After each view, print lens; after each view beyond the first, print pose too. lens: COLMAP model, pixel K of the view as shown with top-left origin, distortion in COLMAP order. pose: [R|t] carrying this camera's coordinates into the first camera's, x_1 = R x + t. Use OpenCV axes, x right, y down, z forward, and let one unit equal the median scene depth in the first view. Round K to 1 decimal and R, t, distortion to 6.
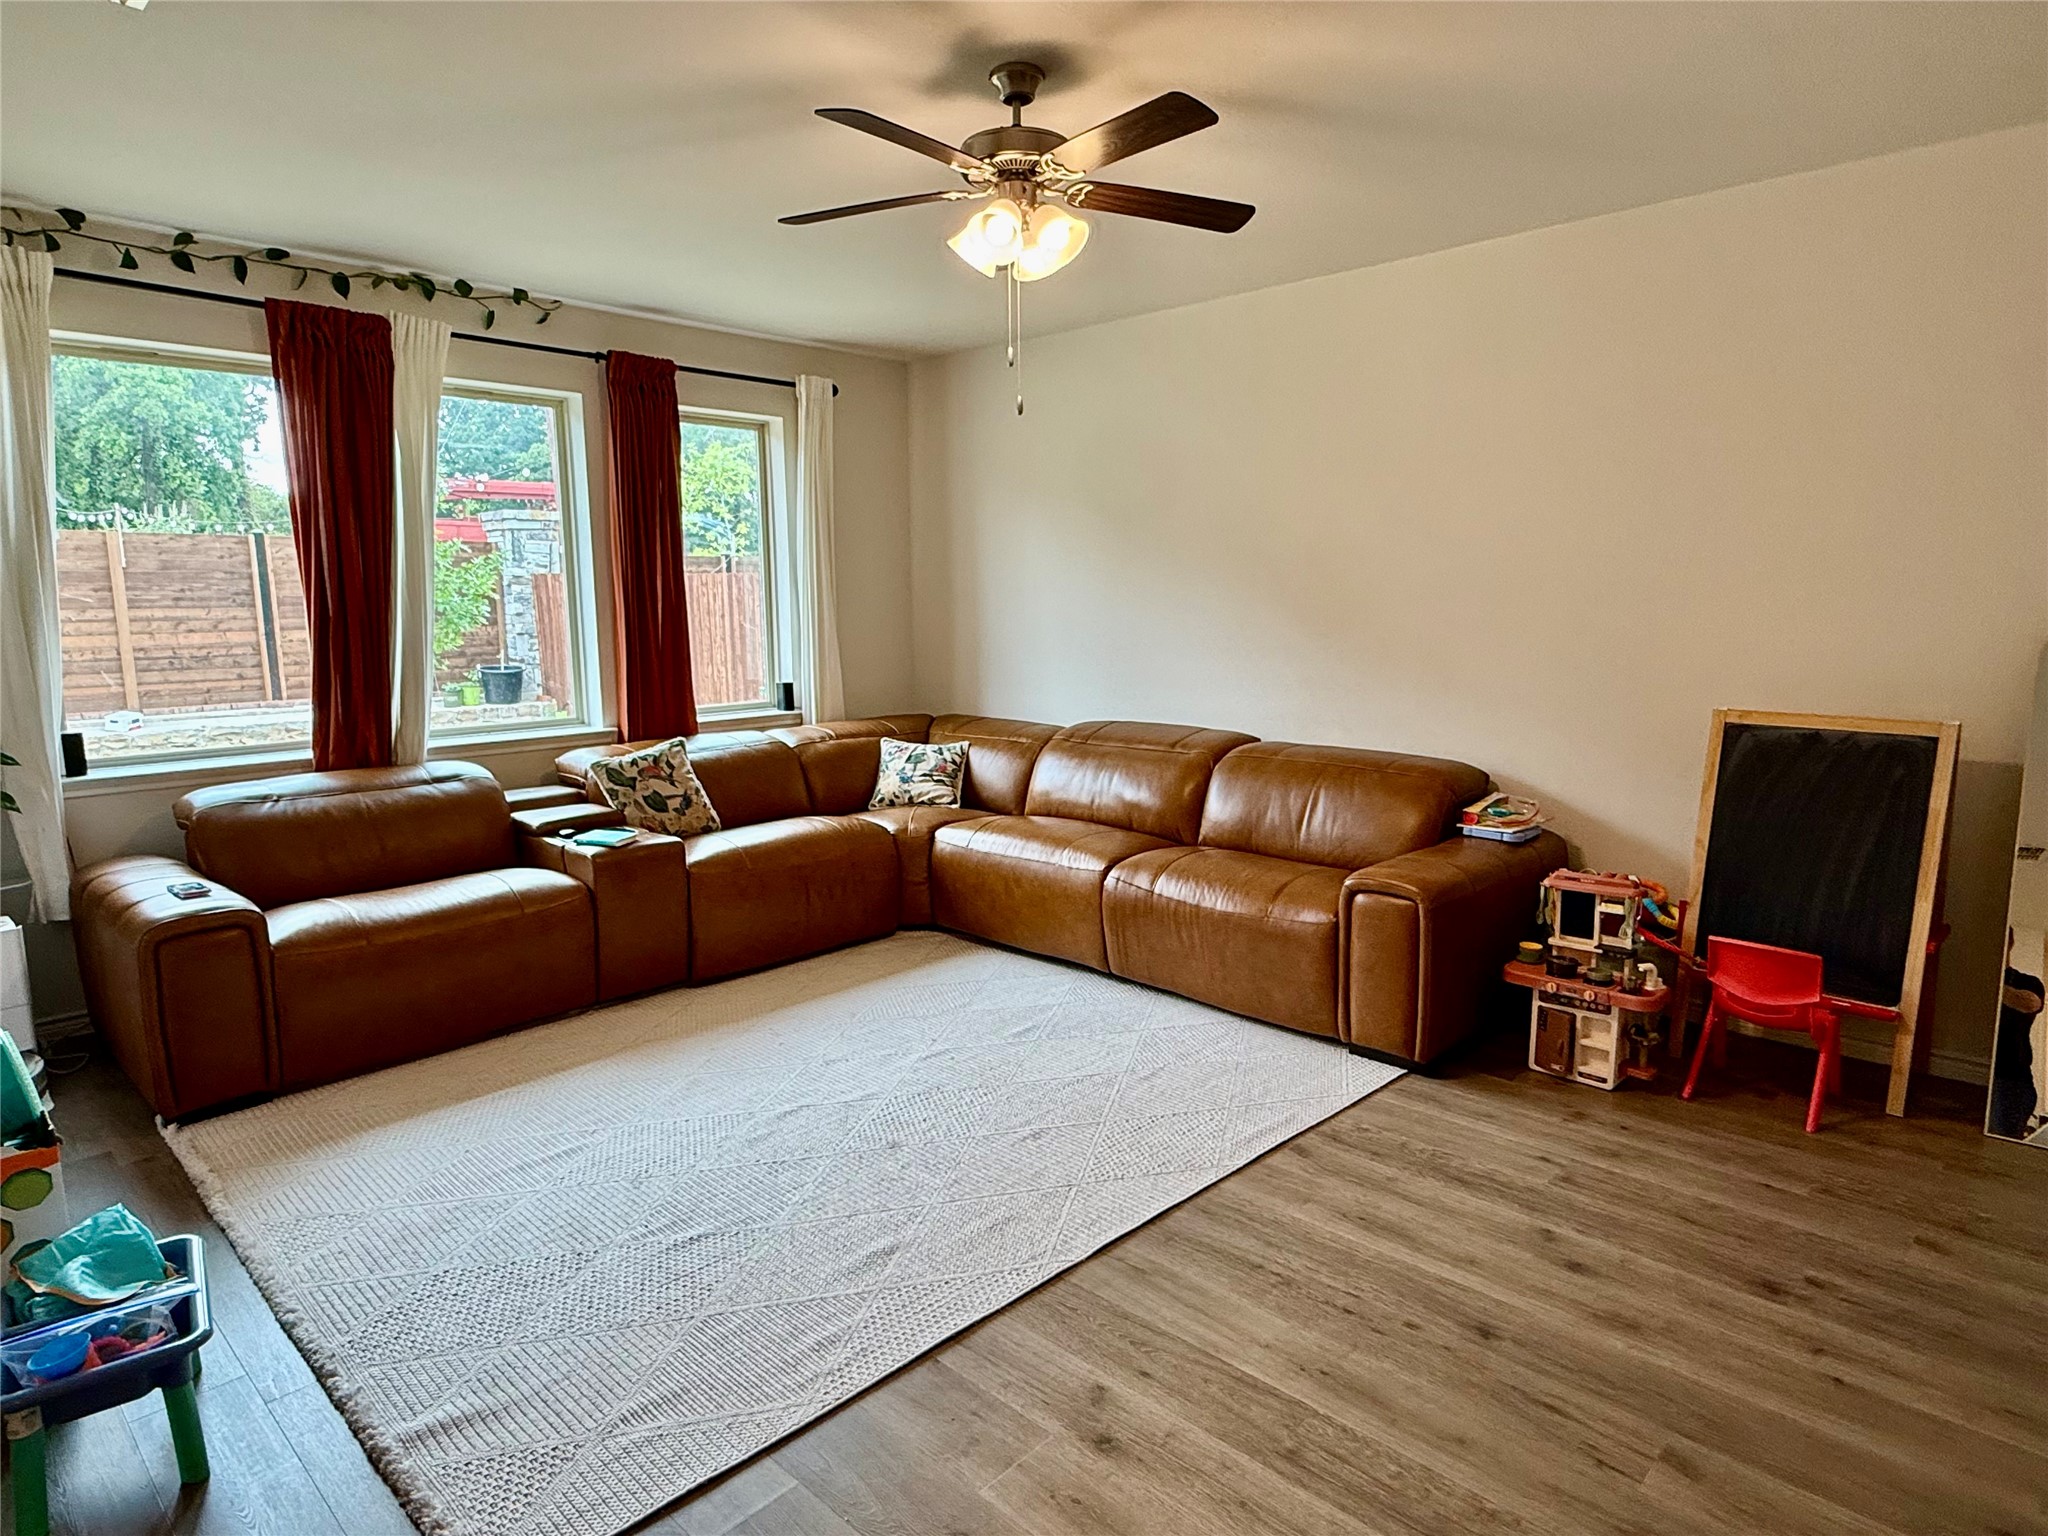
lens RADIAL K [[1192.9, 0, 1035.4], [0, 1192.9, 768.5], [0, 0, 1]] dist [0.002340, 0.001219]
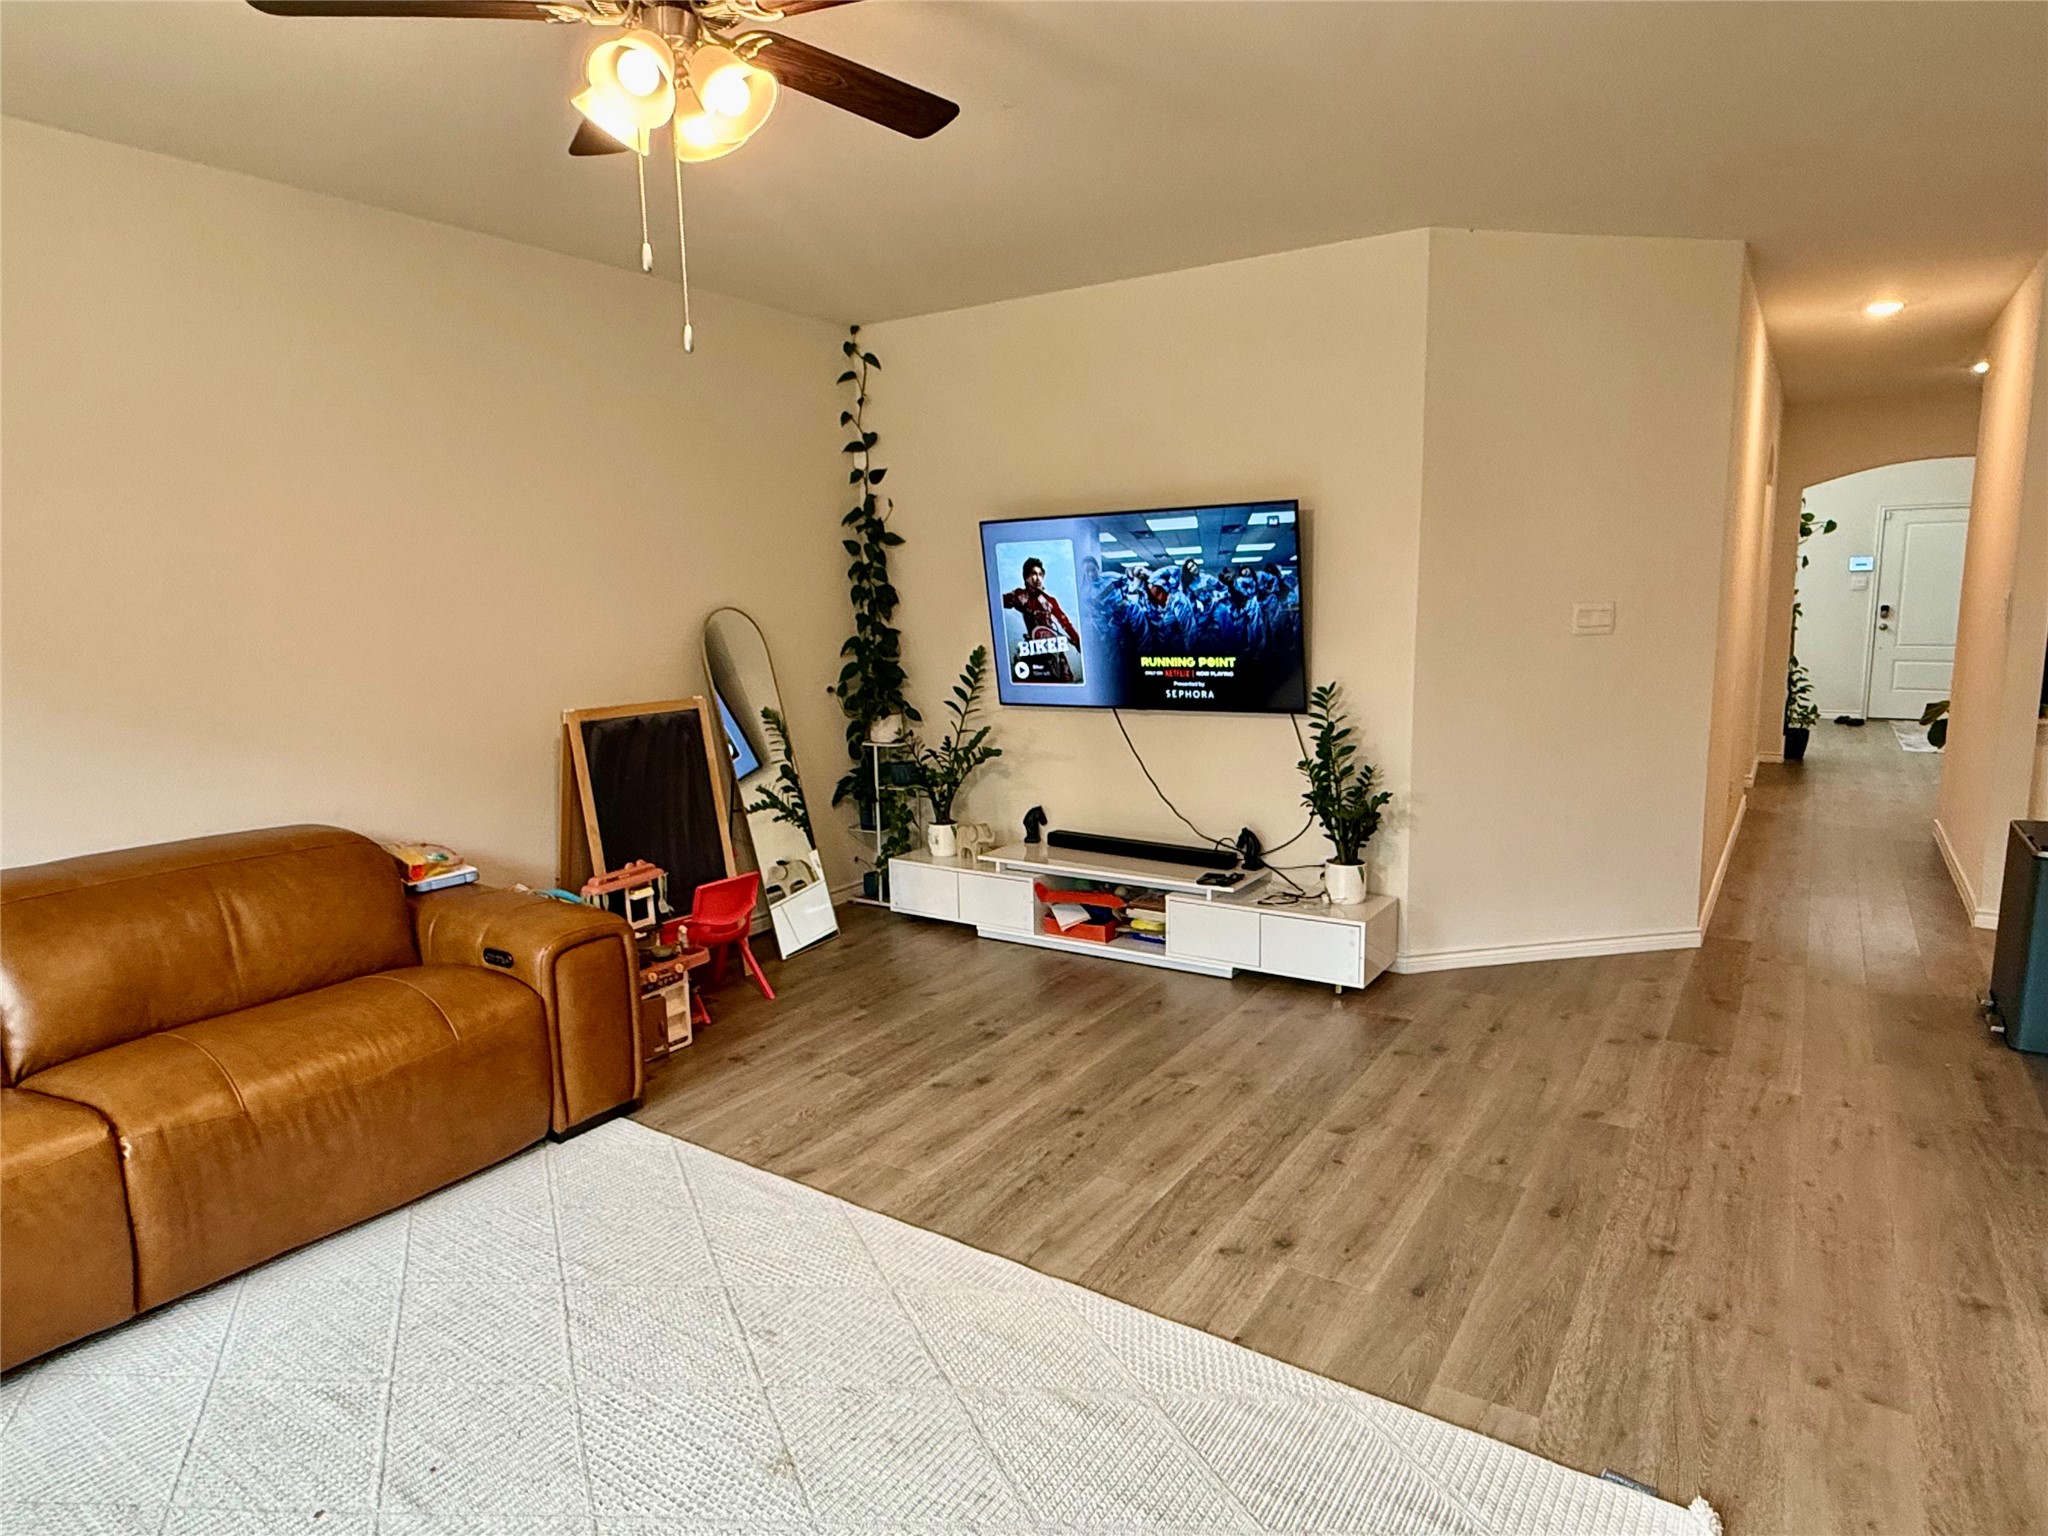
lens RADIAL K [[1192.9, 0, 1035.4], [0, 1192.9, 768.5], [0, 0, 1]] dist [0.002340, 0.001219]
pose [[-0.194390, -0.134263, 0.971692, -0.818662], [0.159639, 0.973052, 0.166387, -0.153124], [-0.967847, 0.187464, -0.167718, 1.037285]]
